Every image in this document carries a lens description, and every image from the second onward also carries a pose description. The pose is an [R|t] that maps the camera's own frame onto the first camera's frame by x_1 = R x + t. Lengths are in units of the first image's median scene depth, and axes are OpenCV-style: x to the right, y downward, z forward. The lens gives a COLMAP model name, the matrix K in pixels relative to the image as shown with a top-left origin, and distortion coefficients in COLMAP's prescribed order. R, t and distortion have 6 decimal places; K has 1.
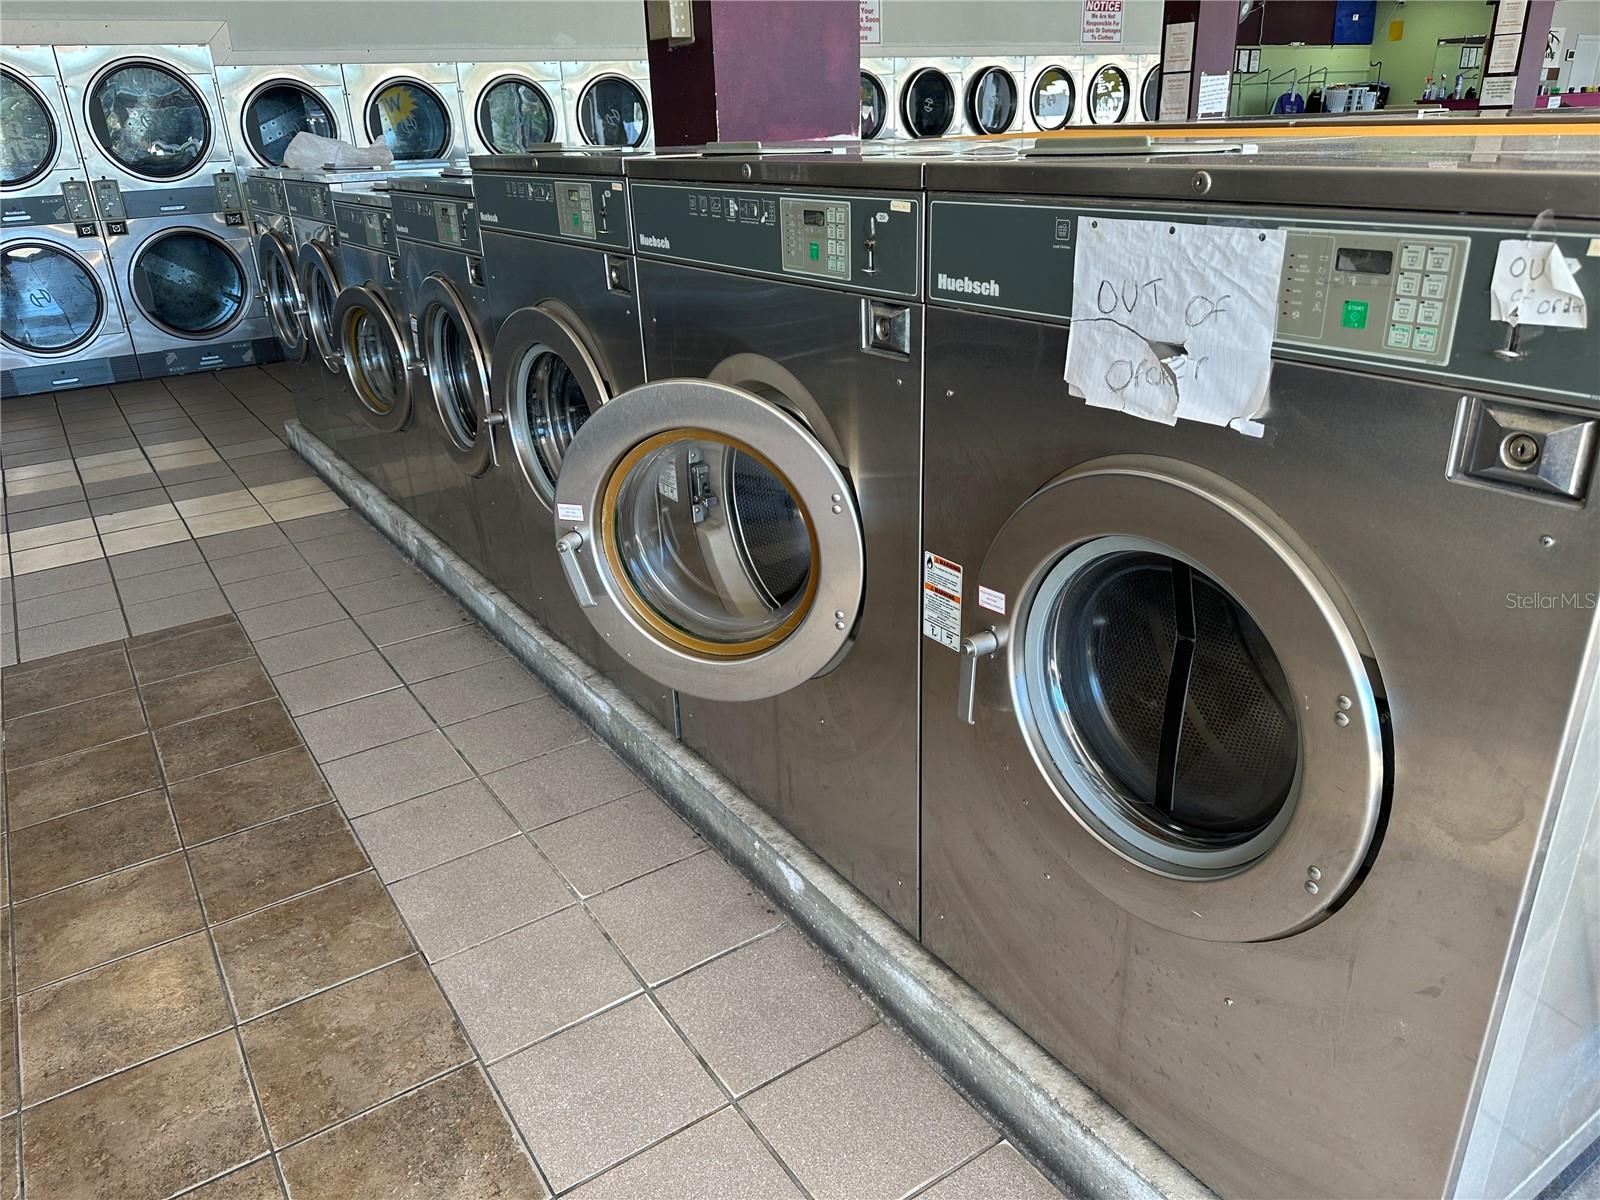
lens RADIAL K [[1130.4, 0, 815.9], [0, 1130.4, 596.6], [0, 0, 1]] dist [0.051370, -0.065263]
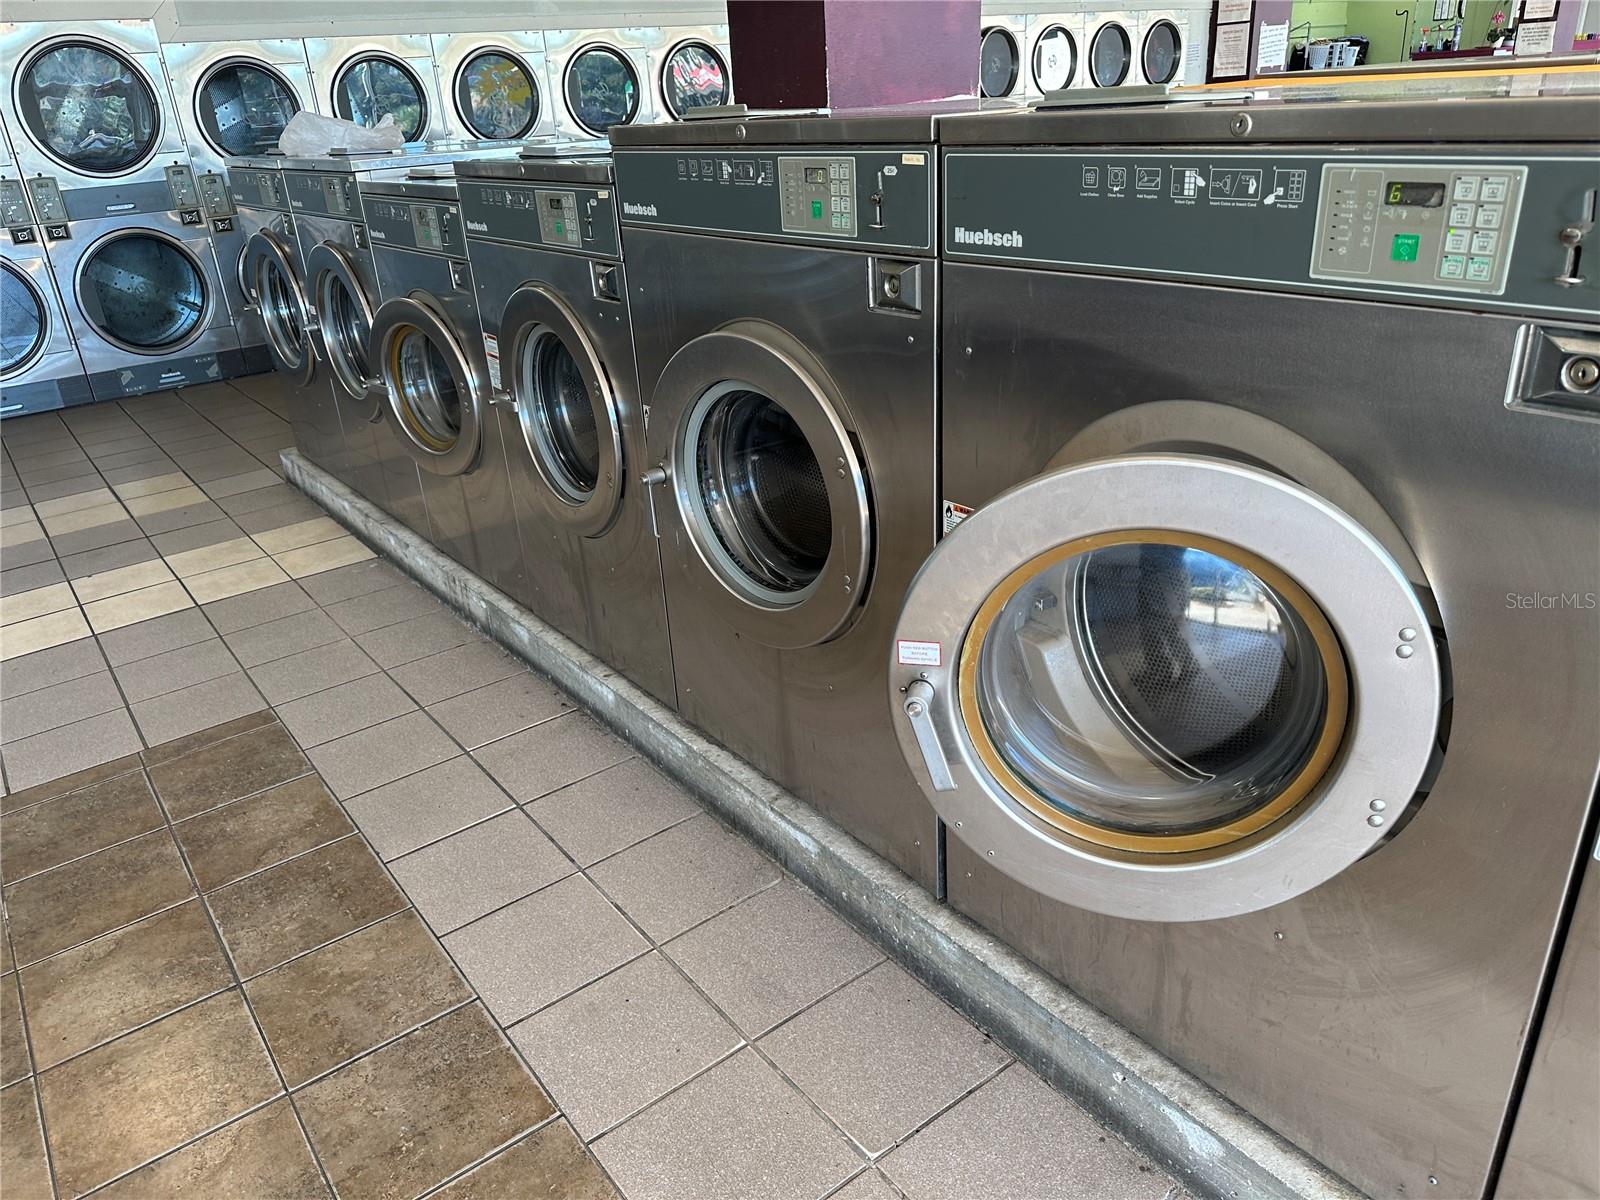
lens RADIAL K [[1130.4, 0, 805.2], [0, 1130.4, 595.3], [0, 0, 1]] dist [0.051370, -0.065263]
pose [[0.998223, -0.045303, 0.038711, -0.174580], [0.044610, 0.998832, 0.018585, -0.070271], [-0.039508, -0.016825, 0.999078, 0.193730]]
